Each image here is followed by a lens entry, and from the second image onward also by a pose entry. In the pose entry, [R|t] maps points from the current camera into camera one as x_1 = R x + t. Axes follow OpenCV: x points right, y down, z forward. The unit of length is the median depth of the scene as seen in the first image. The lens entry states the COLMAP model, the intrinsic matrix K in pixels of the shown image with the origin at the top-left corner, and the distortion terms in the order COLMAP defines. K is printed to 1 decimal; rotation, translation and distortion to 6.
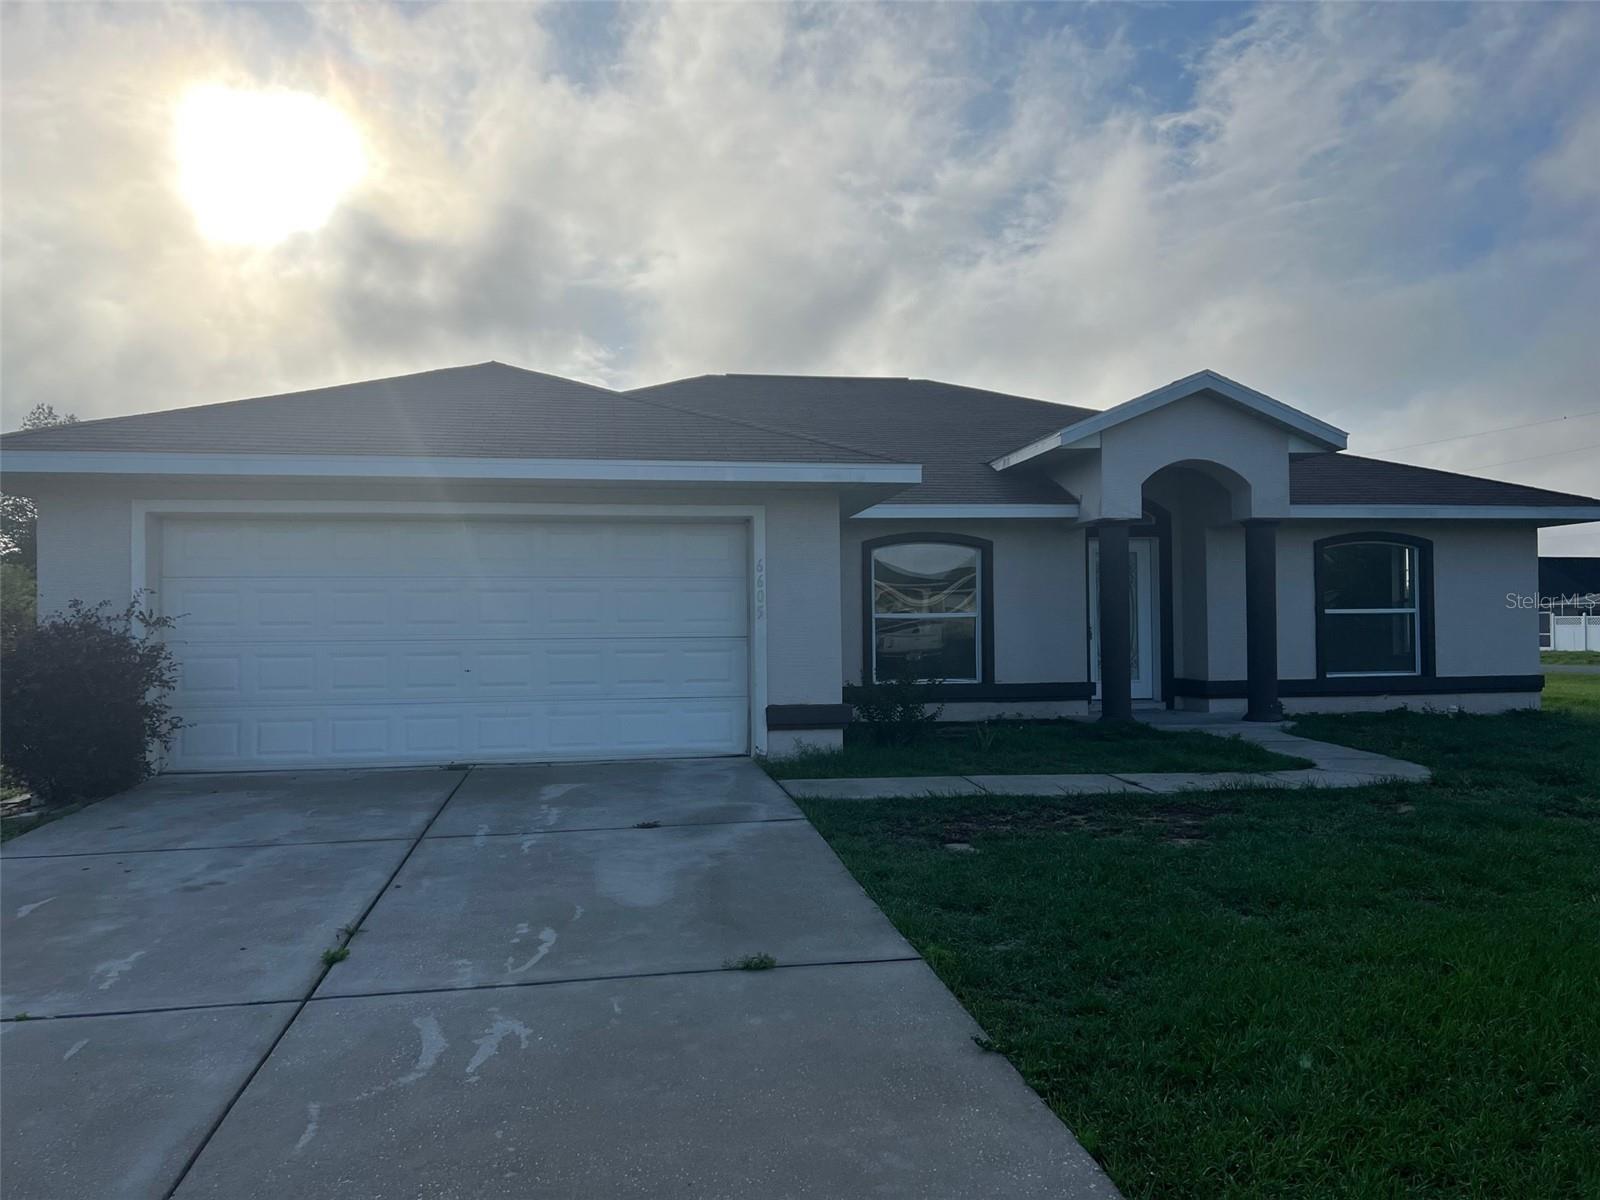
lens RADIAL K [[1206.9, 0, 803.1], [0, 1206.9, 600.5], [0, 0, 1]] dist [0.046883, -0.061583]
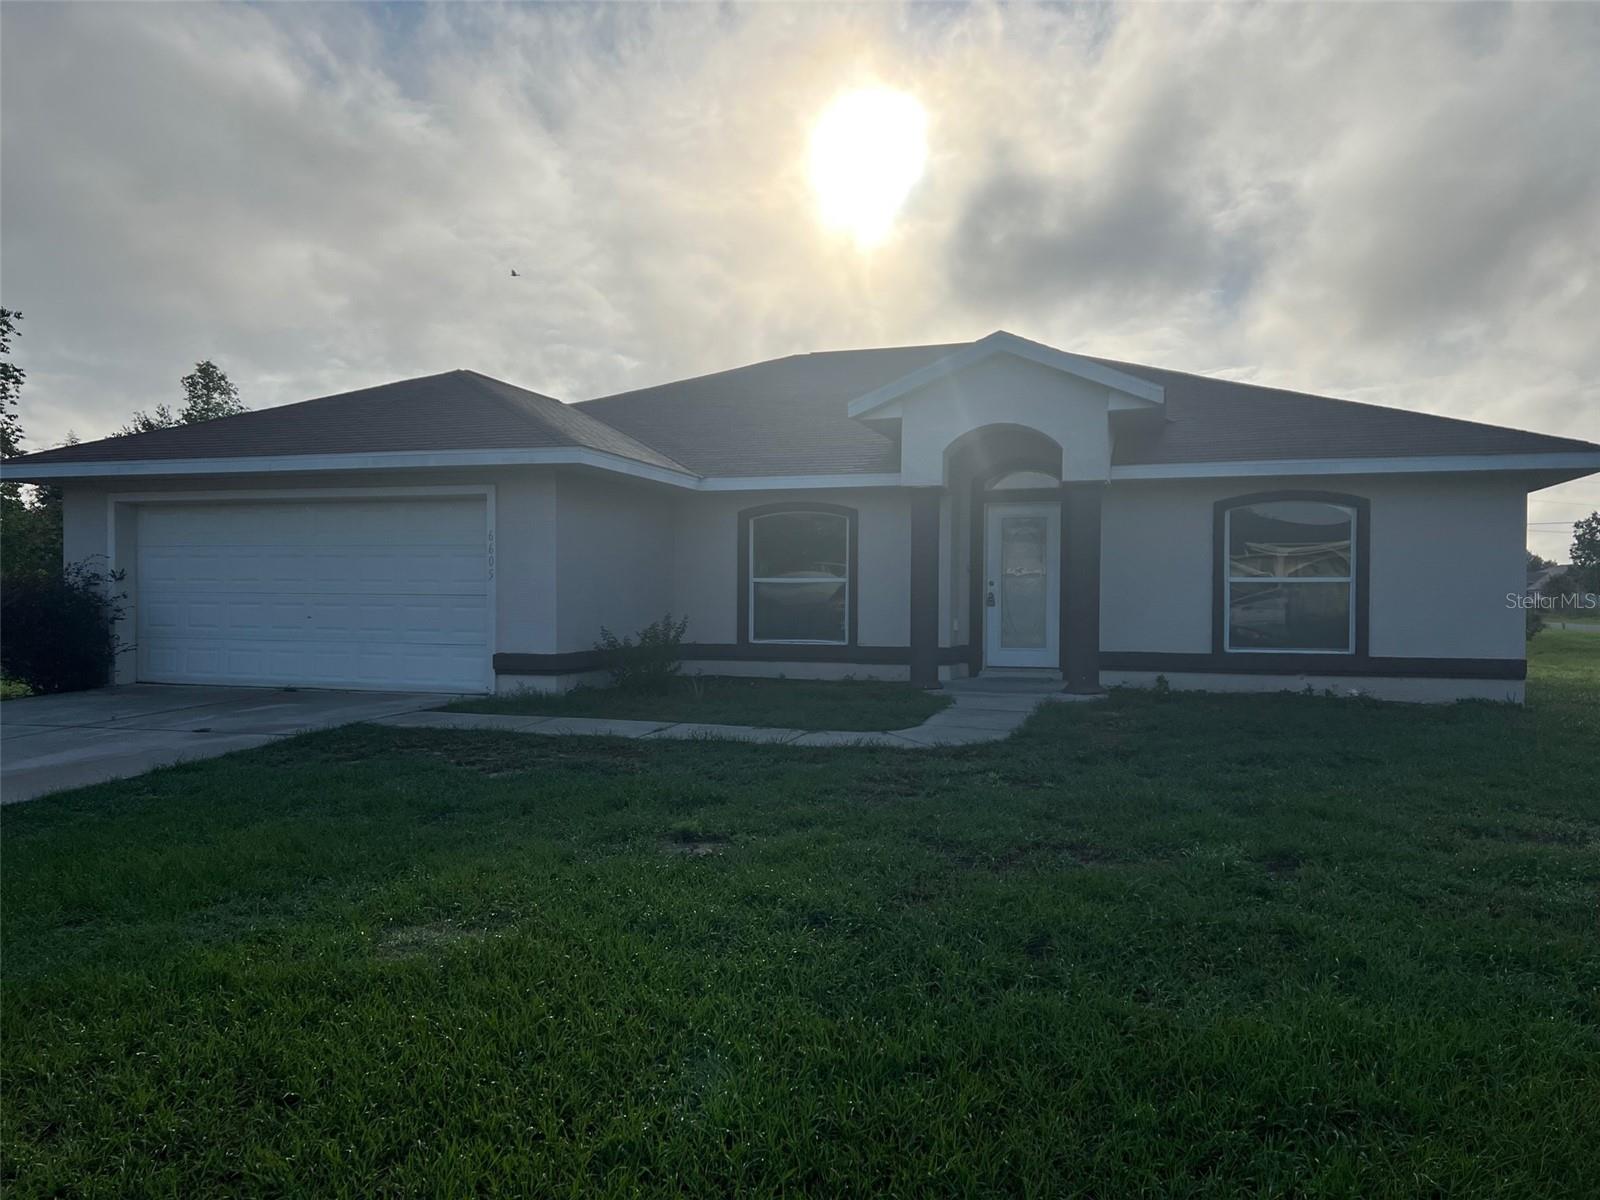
lens RADIAL K [[1206.9, 0, 811.4], [0, 1206.9, 594.6], [0, 0, 1]] dist [0.046883, -0.061583]
pose [[0.881395, 0.015295, -0.472133, 0.626256], [-0.002094, 0.999592, 0.028472, -0.005569], [0.472376, -0.024106, 0.881067, 0.058995]]
